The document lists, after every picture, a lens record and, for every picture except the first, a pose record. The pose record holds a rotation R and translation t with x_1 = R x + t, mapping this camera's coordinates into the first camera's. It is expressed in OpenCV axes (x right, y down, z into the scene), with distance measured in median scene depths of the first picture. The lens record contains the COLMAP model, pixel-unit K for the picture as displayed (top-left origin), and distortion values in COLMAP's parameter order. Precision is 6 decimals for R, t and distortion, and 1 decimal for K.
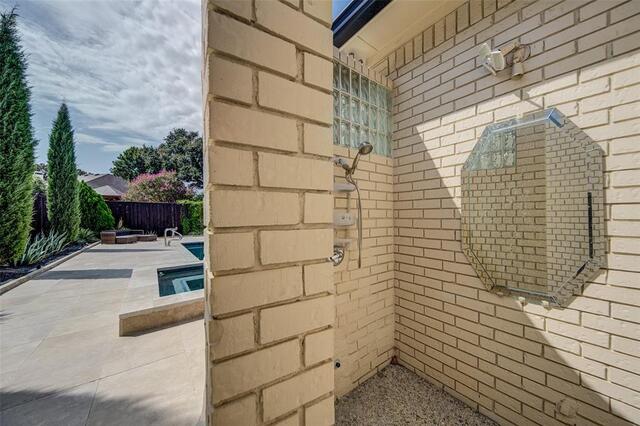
lens RADIAL K [[220.9, 0, 320.0], [0, 220.9, 213.0], [0, 0, 1]] dist [-0.000433, -0.000091]
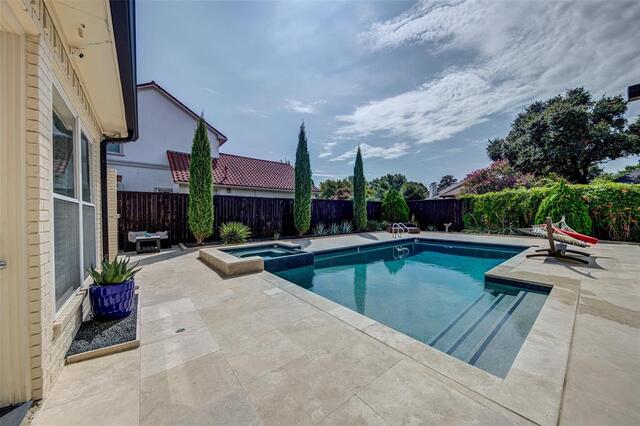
lens RADIAL K [[220.9, 0, 320.0], [0, 220.9, 213.0], [0, 0, 1]] dist [-0.000433, -0.000091]
pose [[0.025784, 0.003288, -0.999662, 0.190641], [0.026949, 0.999629, 0.003983, -0.000635], [0.999304, -0.027043, 0.025686, 0.211571]]
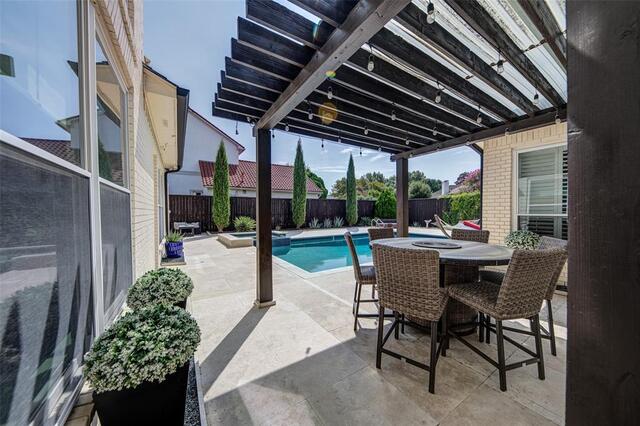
lens RADIAL K [[220.9, 0, 320.0], [0, 220.9, 213.0], [0, 0, 1]] dist [-0.000433, -0.000091]
pose [[-0.081702, 0.019687, -0.996462, 0.308180], [0.020322, 0.999630, 0.018083, -0.001944], [0.996450, -0.018772, -0.082071, 0.292023]]
